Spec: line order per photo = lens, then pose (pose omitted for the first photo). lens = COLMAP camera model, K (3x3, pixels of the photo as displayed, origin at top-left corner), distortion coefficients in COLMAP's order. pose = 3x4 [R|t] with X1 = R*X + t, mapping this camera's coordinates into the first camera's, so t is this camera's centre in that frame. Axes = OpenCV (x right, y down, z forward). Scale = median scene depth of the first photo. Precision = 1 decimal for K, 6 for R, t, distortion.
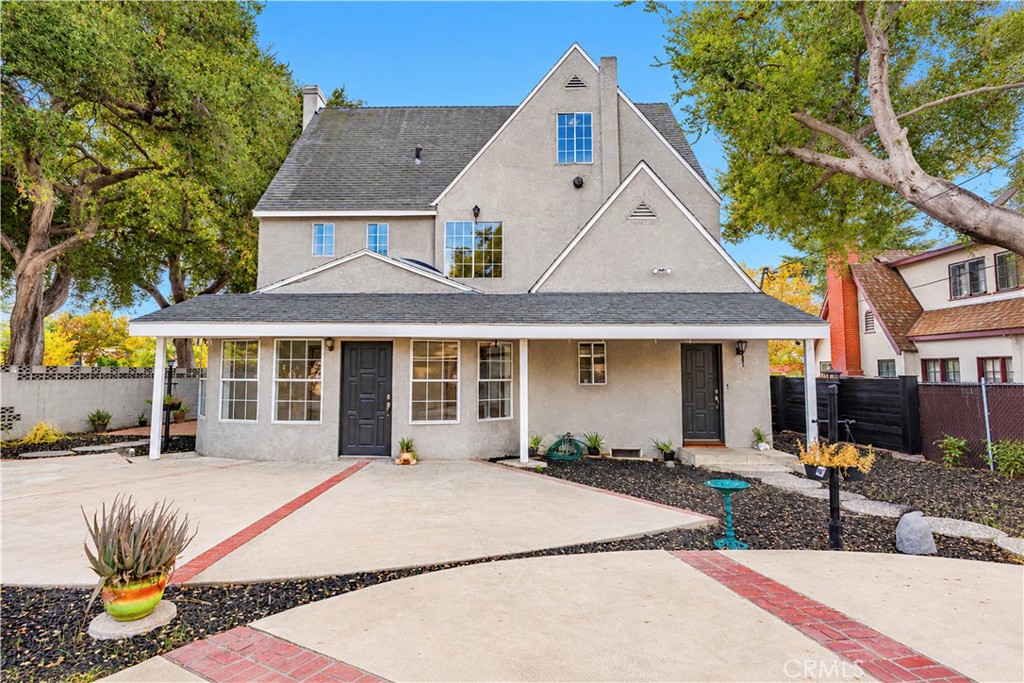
lens RADIAL K [[535.6, 0, 511.7], [0, 535.6, 336.5], [0, 0, 1]] dist [0.000791, 0.000518]
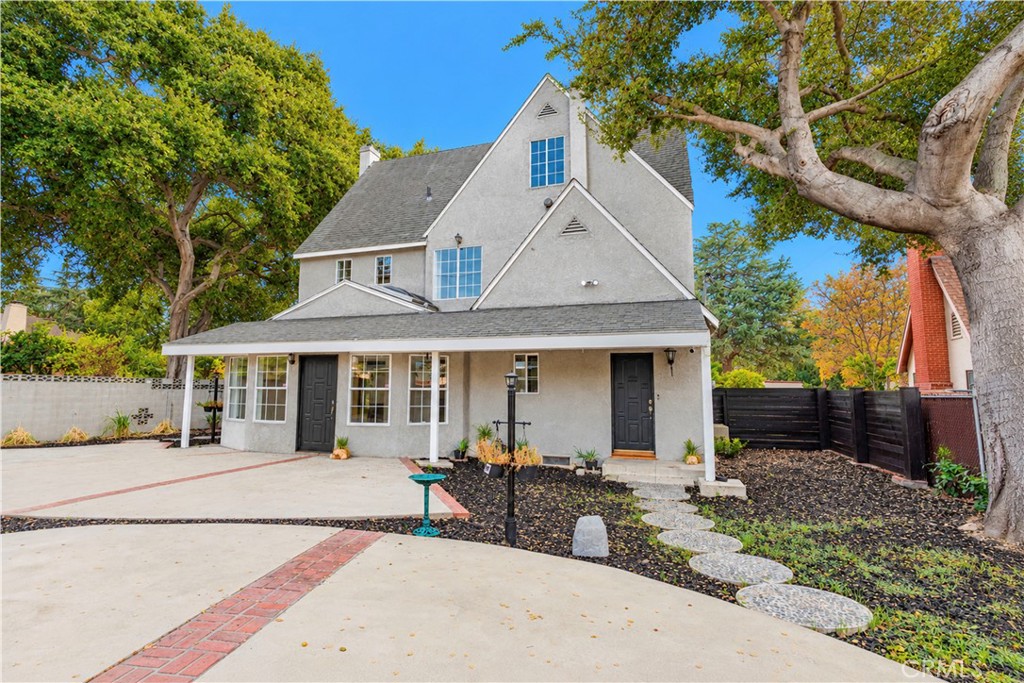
lens RADIAL K [[519.3, 0, 509.5], [0, 519.3, 337.8], [0, 0, 1]] dist [-0.005149, 0.000026]
pose [[0.951668, -0.026613, -0.305973, 0.432849], [0.017019, 0.999278, -0.033981, 0.013094], [0.306657, 0.027131, 0.951433, 0.010532]]
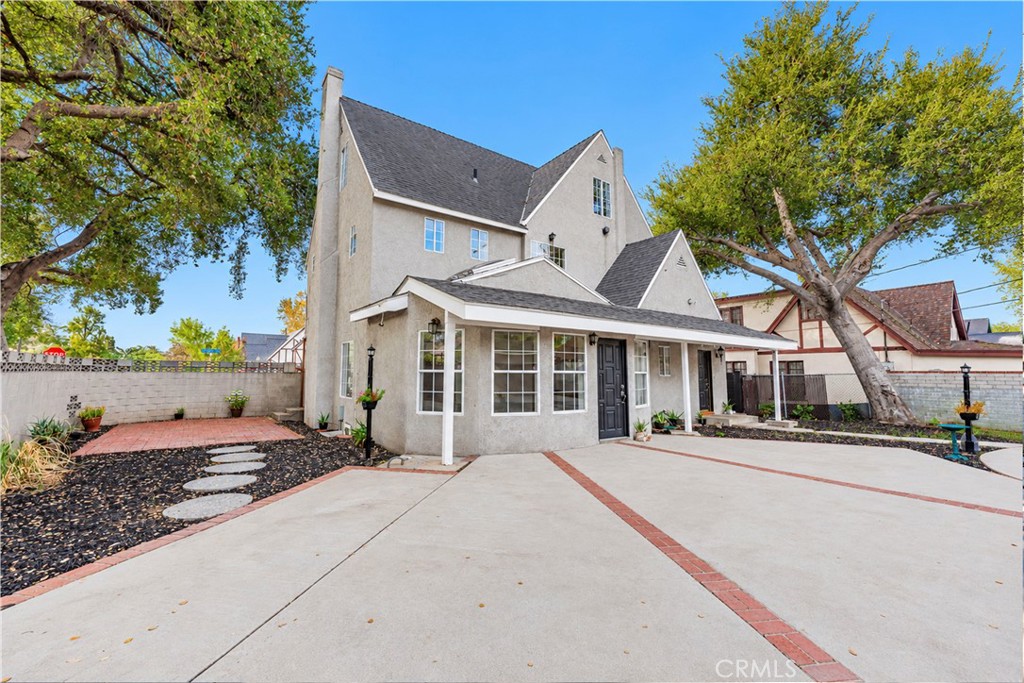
lens RADIAL K [[417.3, 0, 508.0], [0, 417.3, 331.7], [0, 0, 1]] dist [-0.003161, -0.000577]
pose [[0.800620, 0.059804, 0.596181, -0.853782], [-0.044999, 0.998198, -0.039702, 0.034400], [-0.597481, 0.004959, 0.801868, 0.343717]]
